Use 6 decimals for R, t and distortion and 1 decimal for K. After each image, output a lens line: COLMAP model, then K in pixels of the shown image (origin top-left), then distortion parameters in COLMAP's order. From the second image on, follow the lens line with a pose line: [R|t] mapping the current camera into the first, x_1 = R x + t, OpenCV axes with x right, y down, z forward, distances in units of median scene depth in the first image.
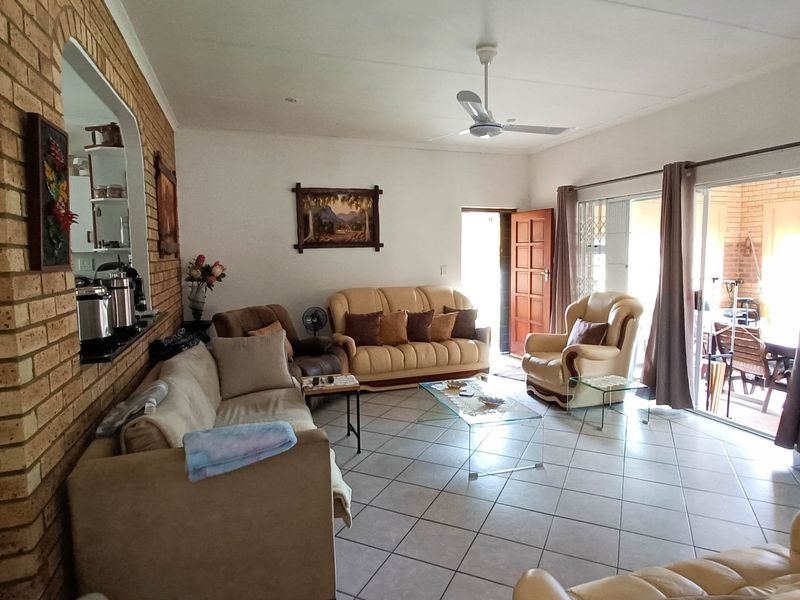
lens RADIAL K [[485.4, 0, 405.2], [0, 485.4, 295.6], [0, 0, 1]] dist [0.009925, 0.002714]
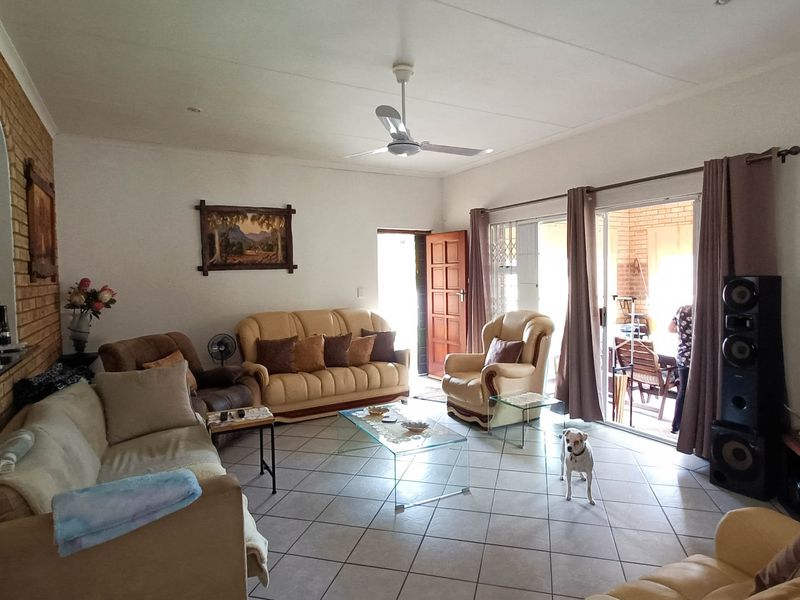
lens RADIAL K [[485.4, 0, 404.8], [0, 485.4, 293.0], [0, 0, 1]] dist [0.009925, 0.002714]
pose [[0.984132, -0.014891, 0.176814, -0.007793], [0.024230, 0.998416, -0.050779, 0.001464], [-0.175778, 0.054257, 0.982933, 0.033682]]
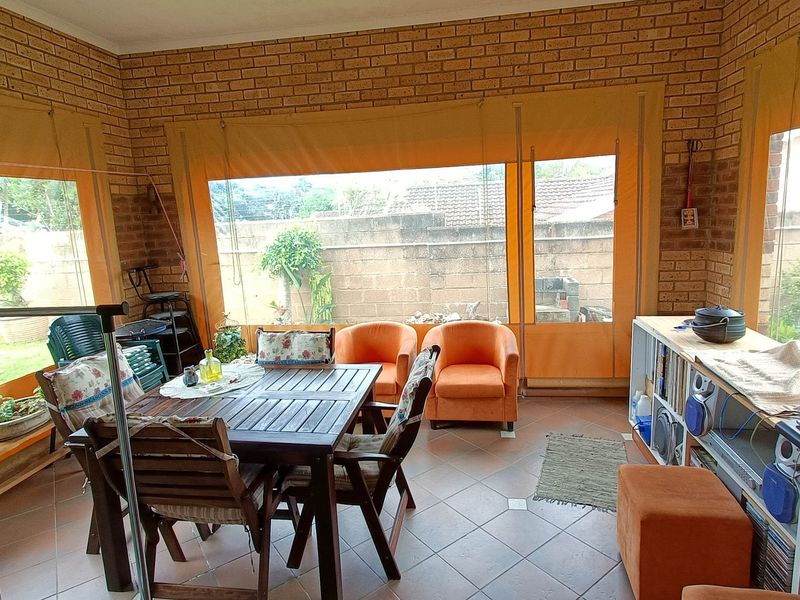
lens RADIAL K [[485.4, 0, 405.3], [0, 485.4, 294.9], [0, 0, 1]] dist [0.009925, 0.002714]
pose [[0.475931, -0.163743, 0.864105, 0.592786], [0.116898, 0.985575, 0.122376, -0.051990], [-0.871679, 0.042770, 0.488207, 0.837706]]
